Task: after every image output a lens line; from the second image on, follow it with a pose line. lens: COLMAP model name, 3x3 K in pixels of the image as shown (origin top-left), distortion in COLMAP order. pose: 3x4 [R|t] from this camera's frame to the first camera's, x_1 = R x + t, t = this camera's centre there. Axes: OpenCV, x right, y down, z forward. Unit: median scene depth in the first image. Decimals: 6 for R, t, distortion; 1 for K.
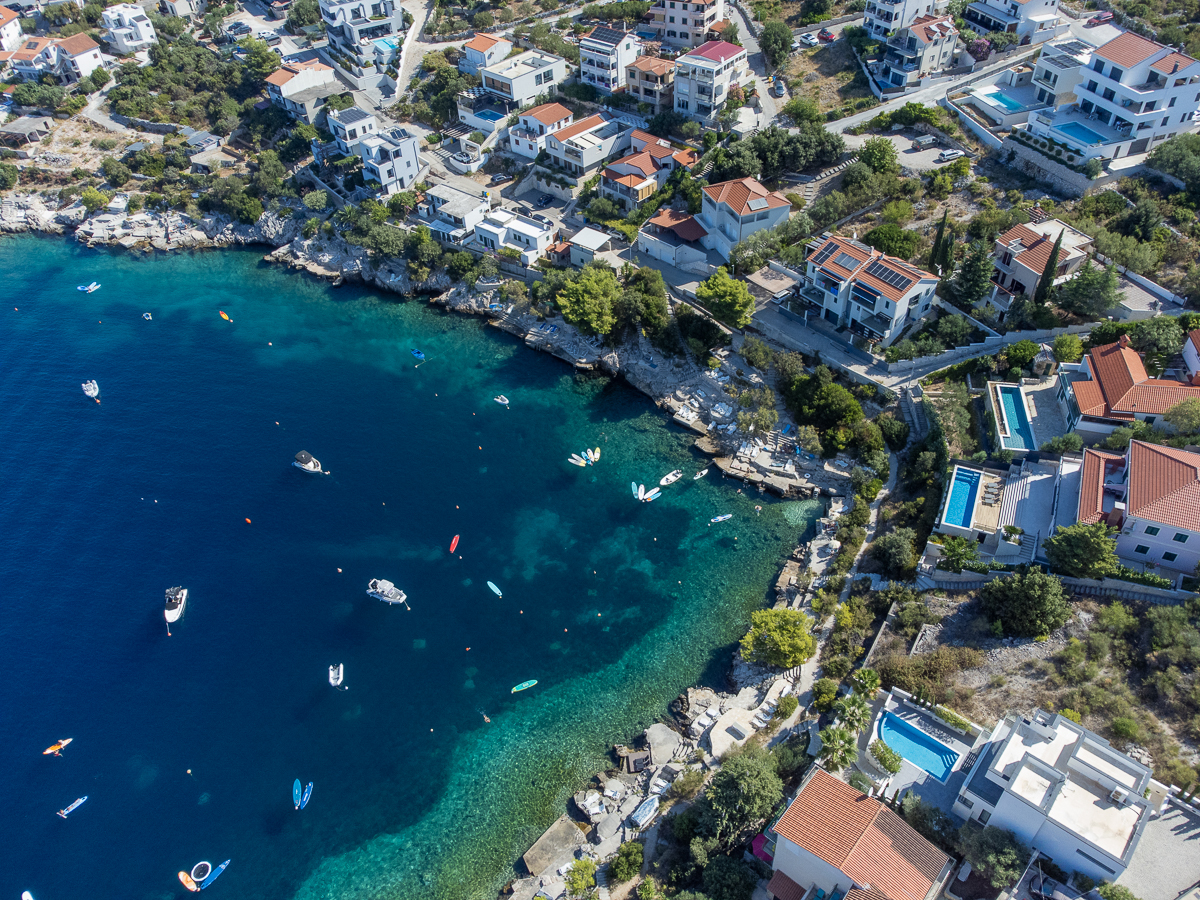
lens RADIAL K [[892.7, 0, 597.4], [0, 892.7, 461.0], [0, 0, 1]] dist [0.015606, 0.008579]
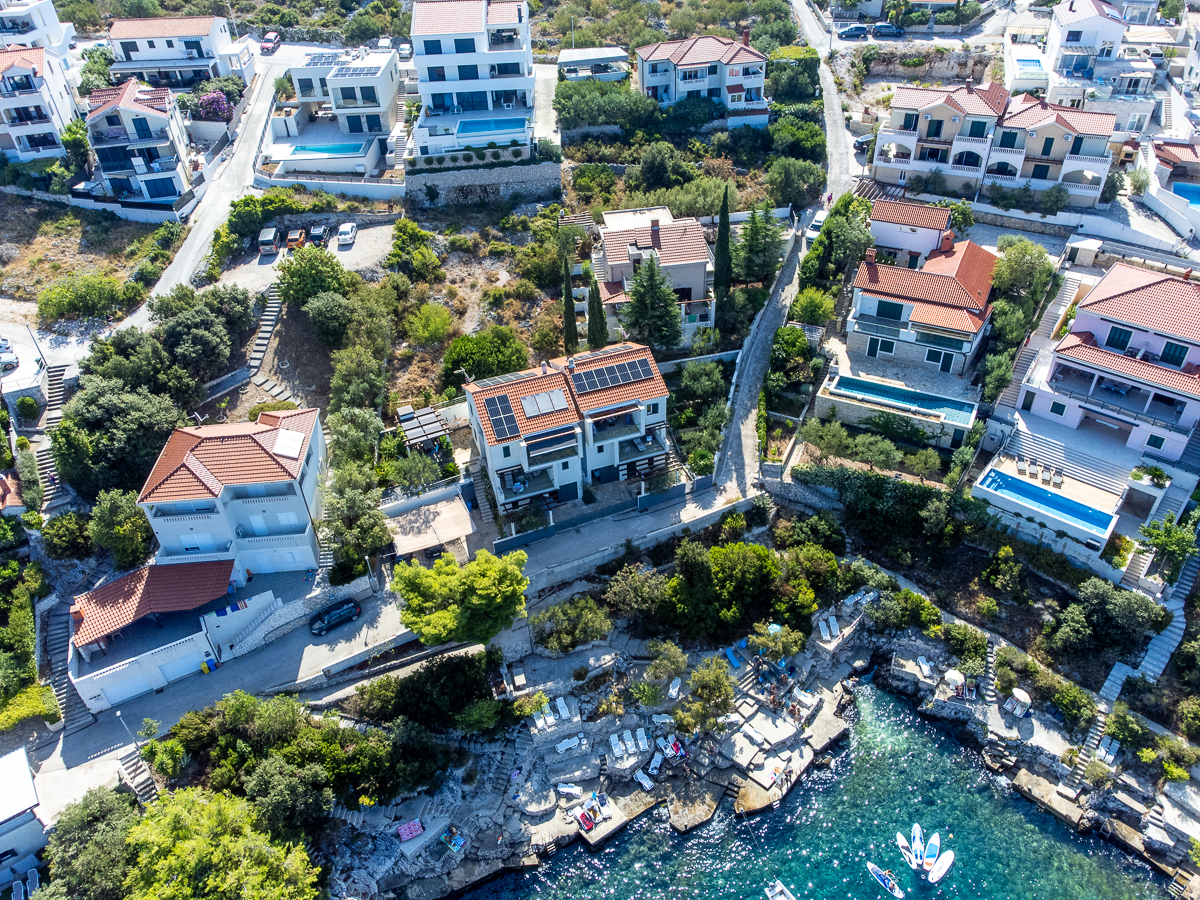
lens RADIAL K [[901.3, 0, 594.9], [0, 901.3, 451.4], [0, 0, 1]] dist [0.016525, 0.008332]
pose [[0.283712, -0.569249, 0.771663, -0.155616], [0.675785, 0.689620, 0.260266, -0.298628], [-0.680310, 0.447638, 0.580343, 0.599158]]
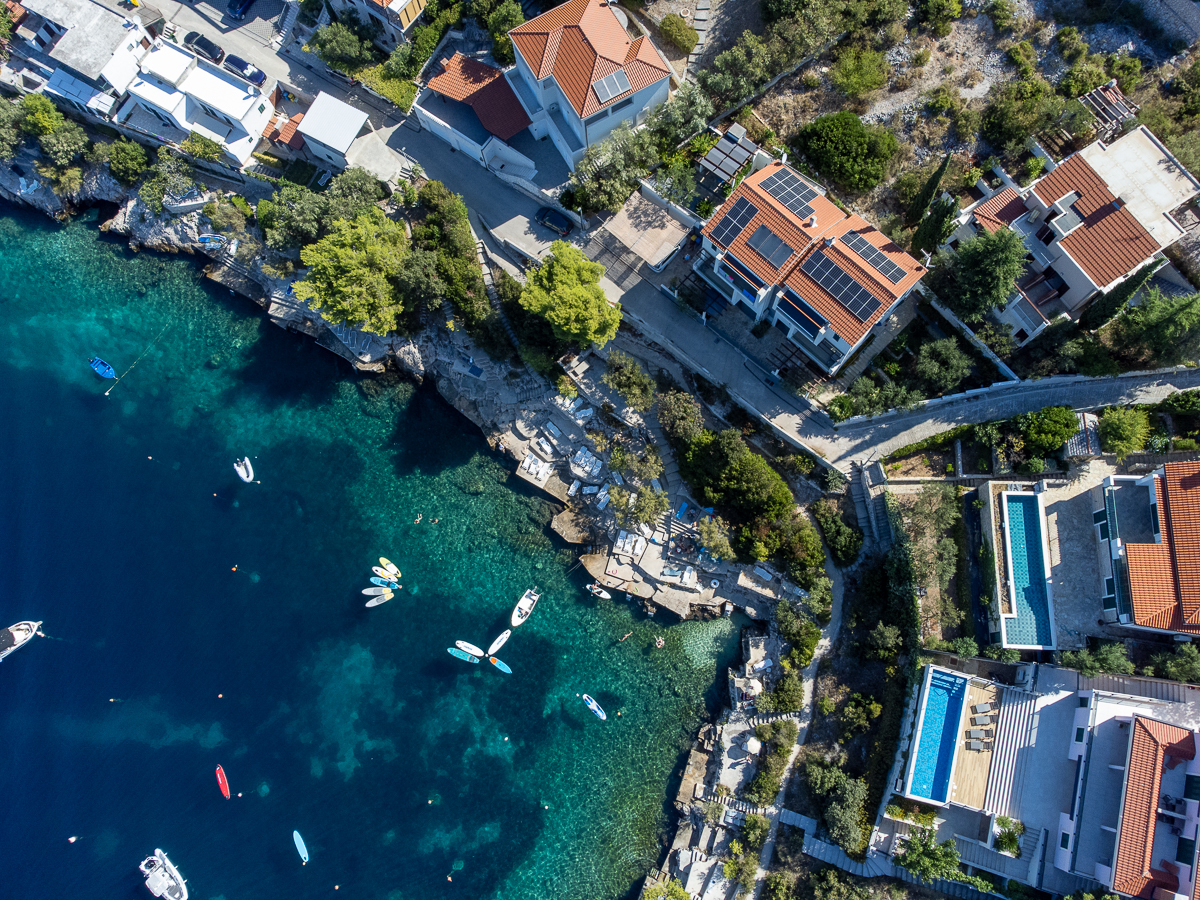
lens RADIAL K [[892.7, 0, 597.4], [0, 892.7, 461.0], [0, 0, 1]] dist [0.015606, 0.008579]
pose [[0.988762, -0.145925, 0.032473, 0.119161], [0.106645, 0.840738, 0.530835, -0.384411], [-0.104764, -0.521407, 0.846853, 0.413888]]
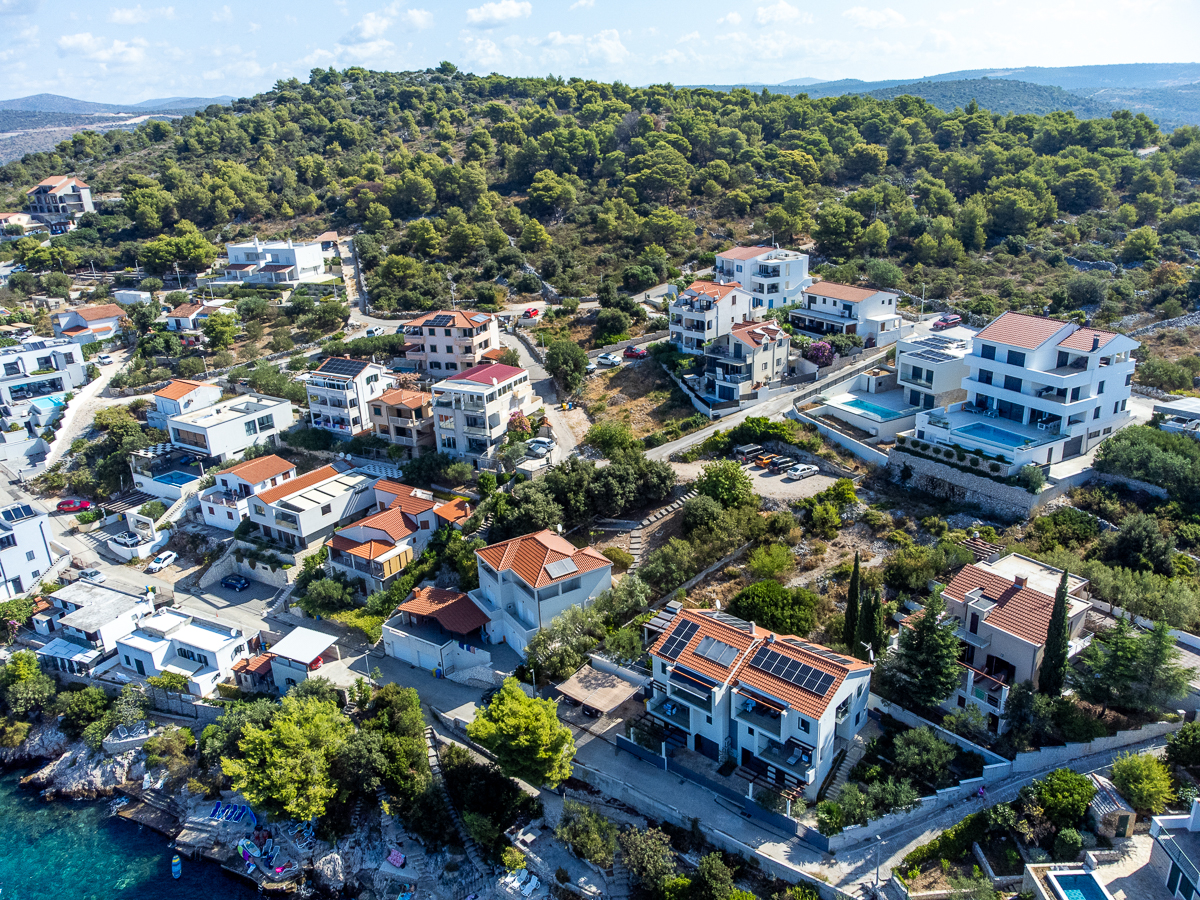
lens RADIAL K [[901.3, 0, 594.9], [0, 901.3, 451.4], [0, 0, 1]] dist [0.016525, 0.008332]
pose [[0.981085, -0.065602, 0.182123, 0.091901], [0.132117, 0.914554, -0.382277, -0.114971], [-0.141484, 0.399108, 0.905922, 0.382776]]
